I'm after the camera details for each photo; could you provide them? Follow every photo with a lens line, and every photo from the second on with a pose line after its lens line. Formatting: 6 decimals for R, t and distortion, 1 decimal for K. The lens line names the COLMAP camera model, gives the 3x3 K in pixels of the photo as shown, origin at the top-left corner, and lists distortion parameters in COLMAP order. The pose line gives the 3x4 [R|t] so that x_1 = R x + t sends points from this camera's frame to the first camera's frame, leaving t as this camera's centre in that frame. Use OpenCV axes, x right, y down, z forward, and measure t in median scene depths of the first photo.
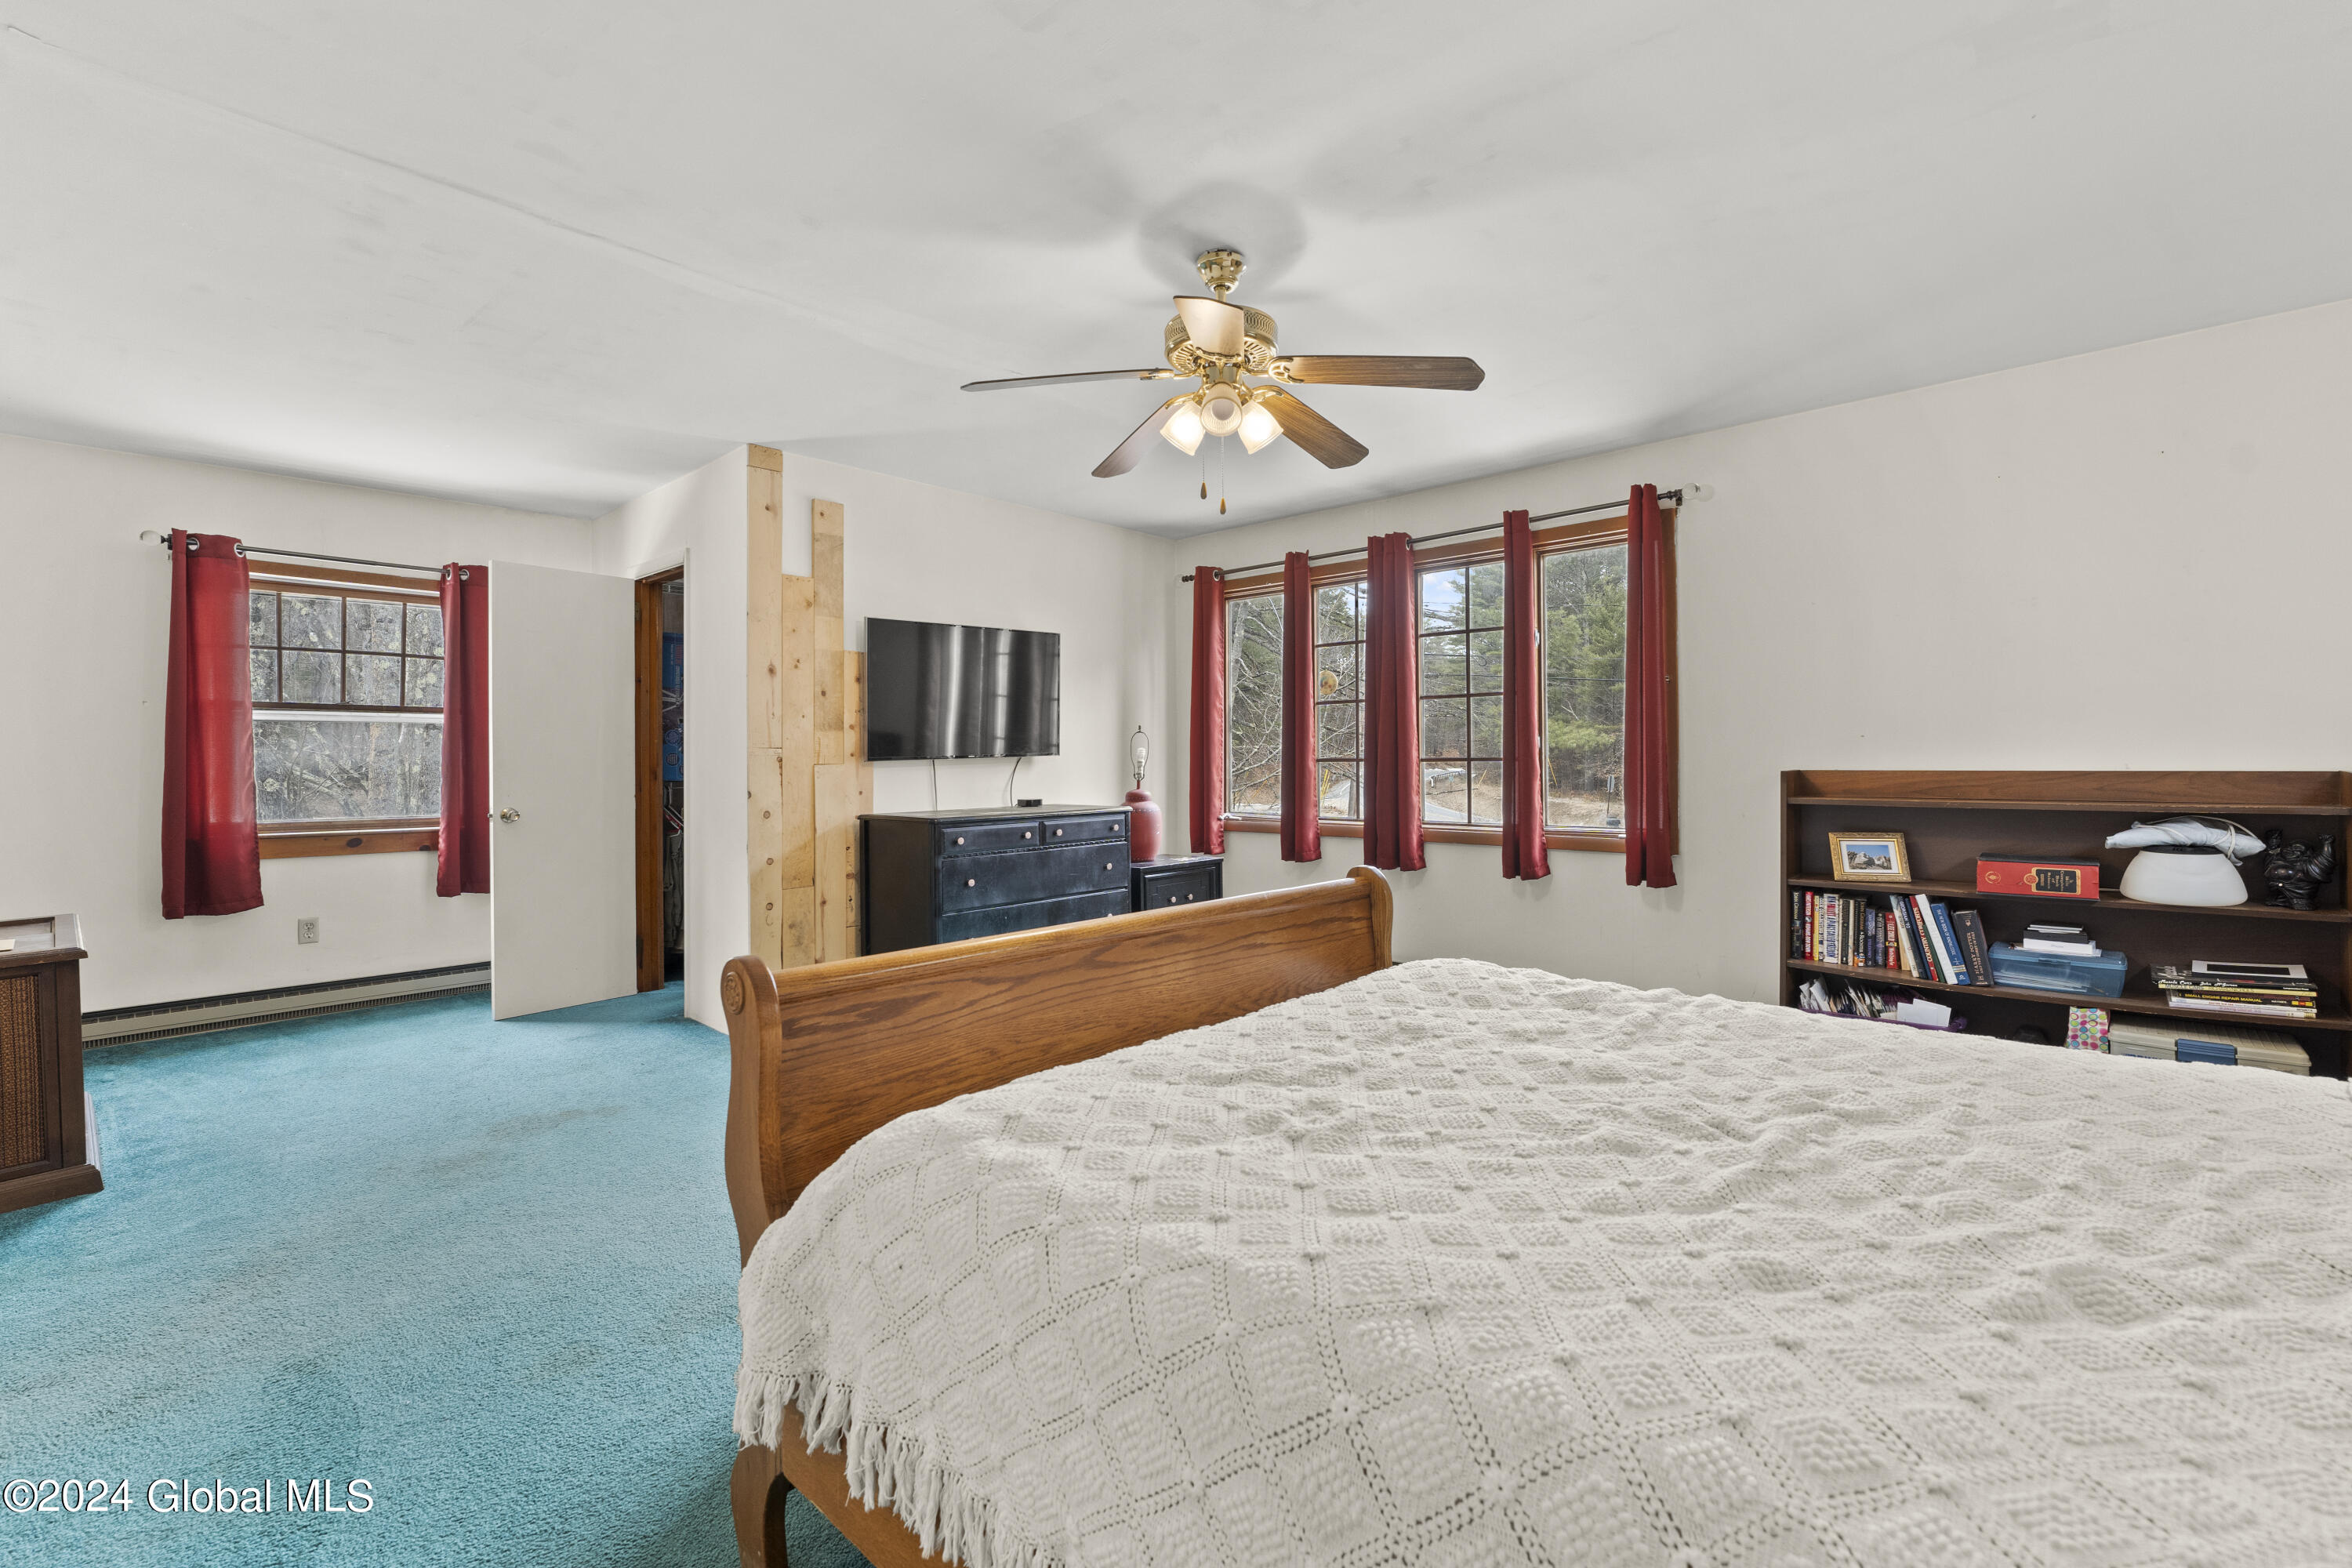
lens RADIAL K [[987.9, 0, 1178.7], [0, 987.9, 767.6], [0, 0, 1]] dist [-0.001419, -0.000091]
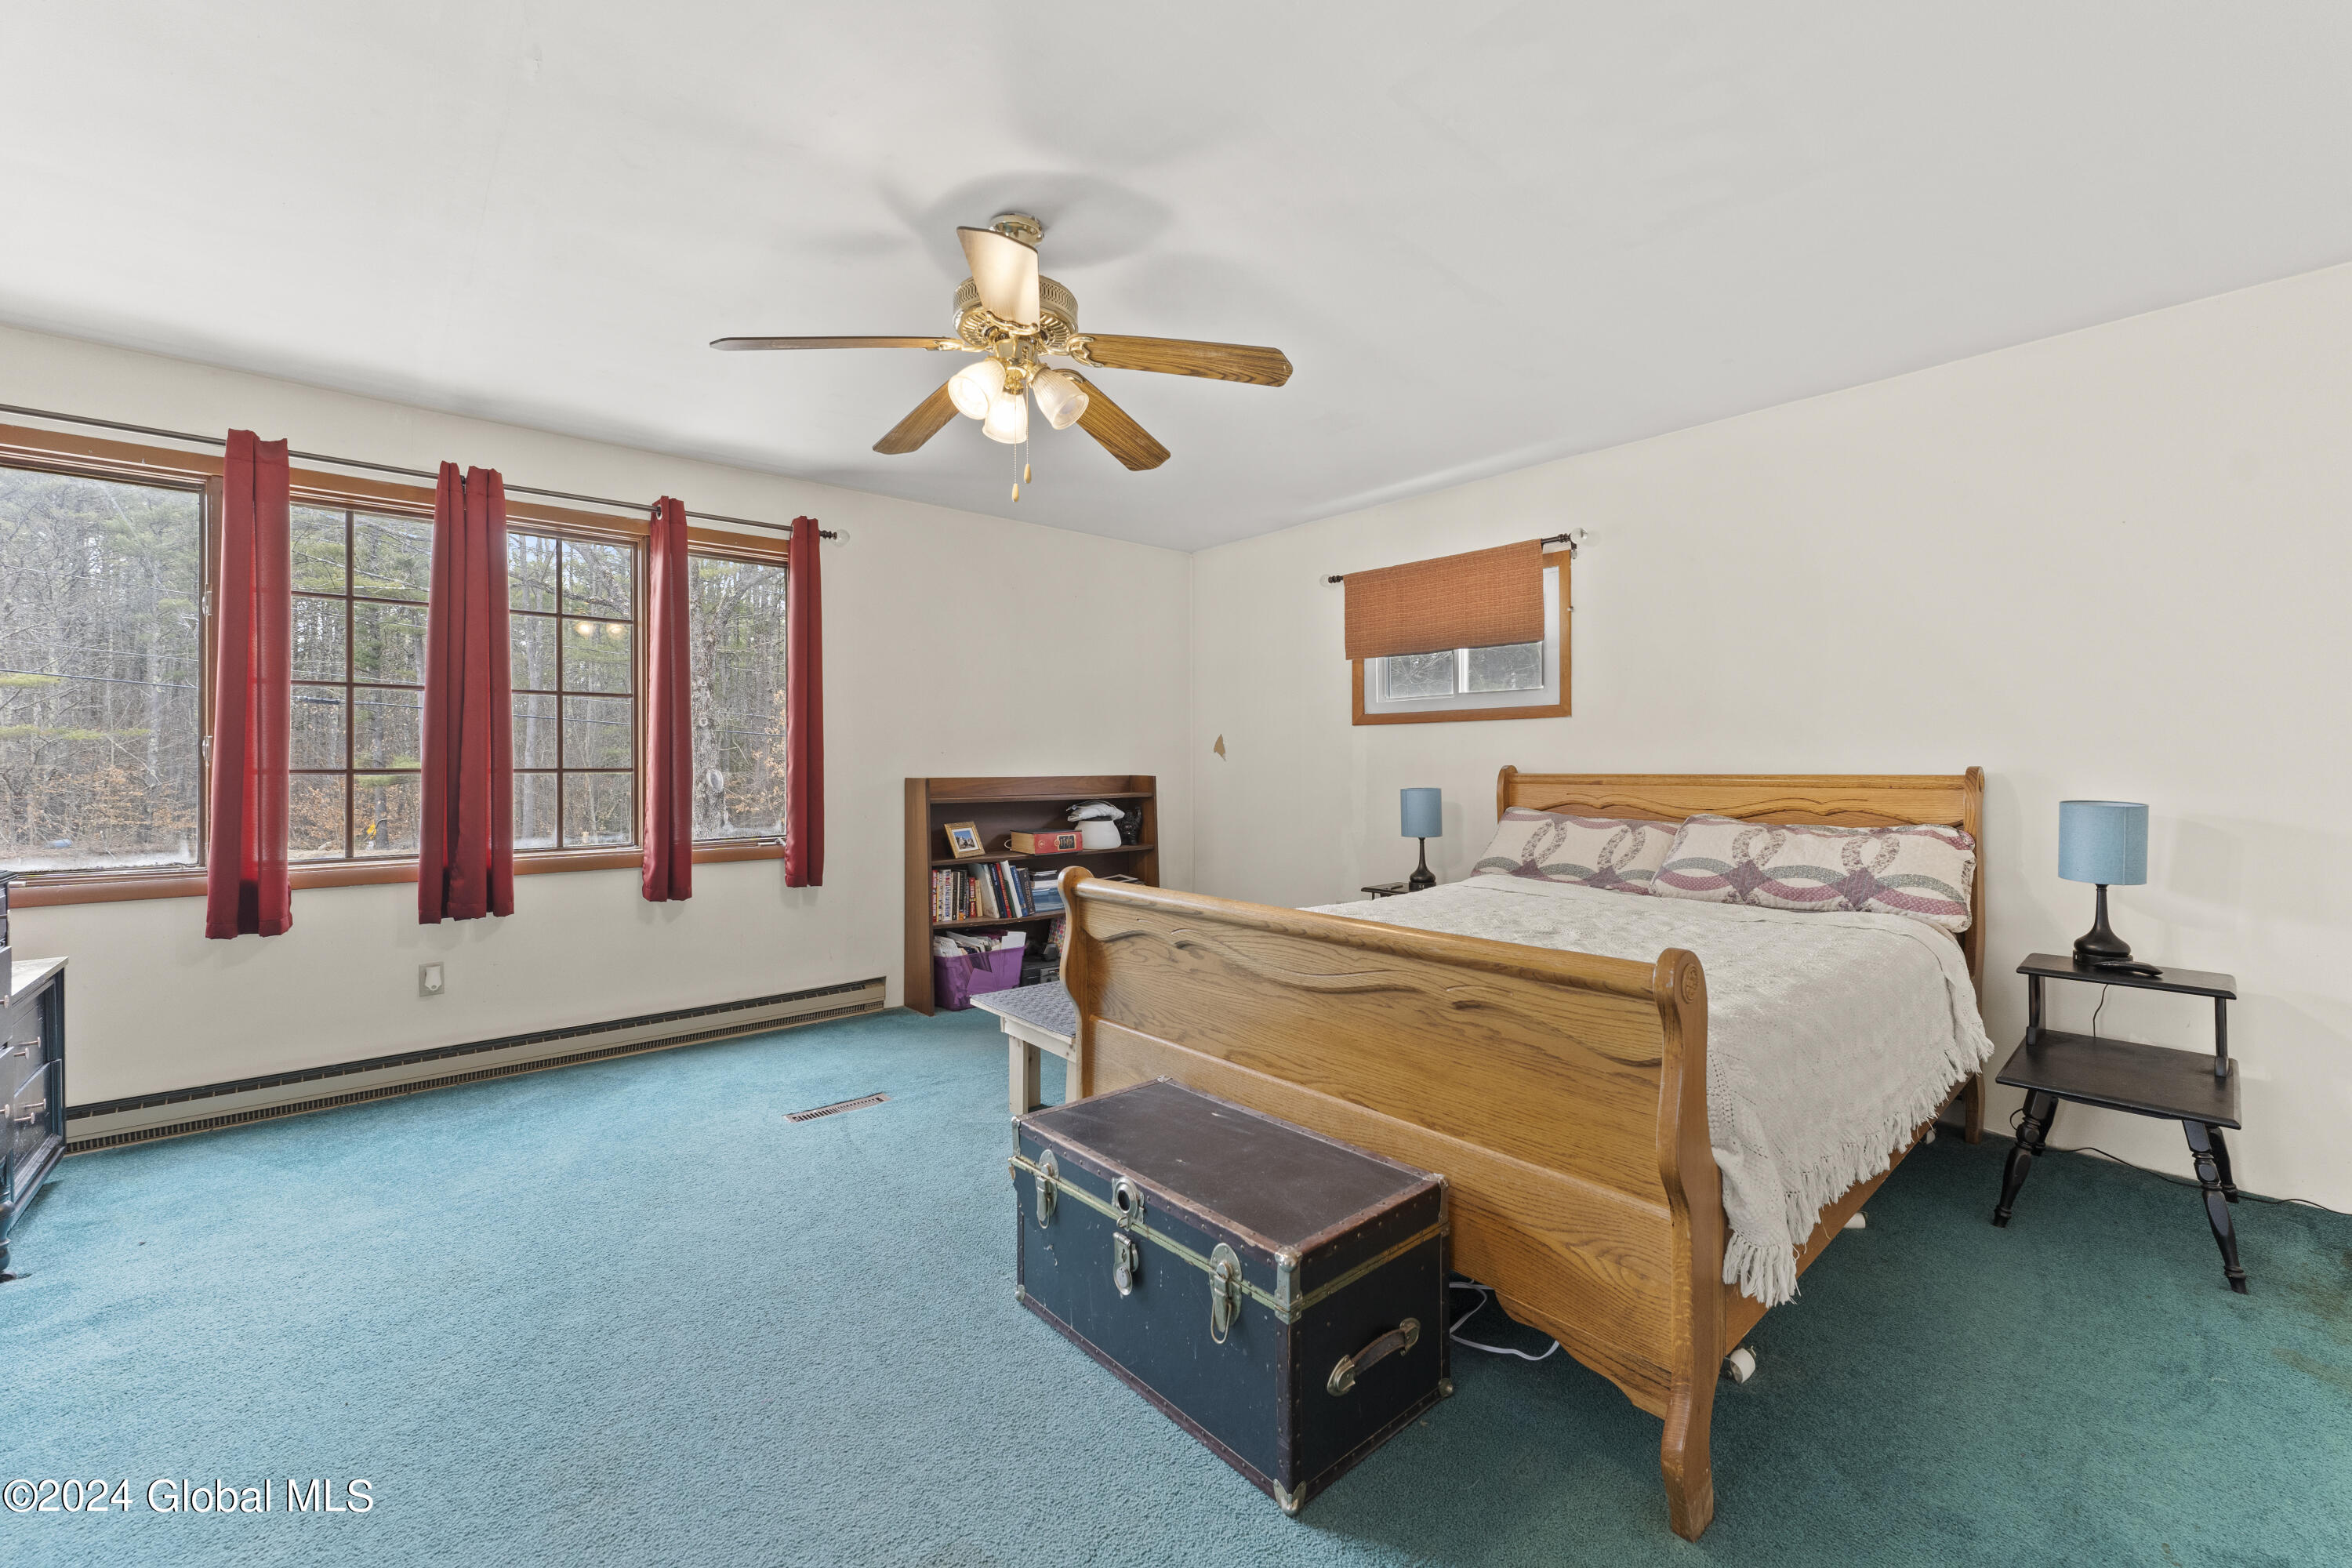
lens RADIAL K [[948.7, 0, 1178.6], [0, 948.7, 774.6], [0, 0, 1]] dist [0.001858, 0.000602]
pose [[0.131720, -0.001121, 0.991286, -0.582956], [0.014502, 0.999895, -0.000796, 0.004519], [-0.991181, 0.014480, 0.131723, 0.520926]]
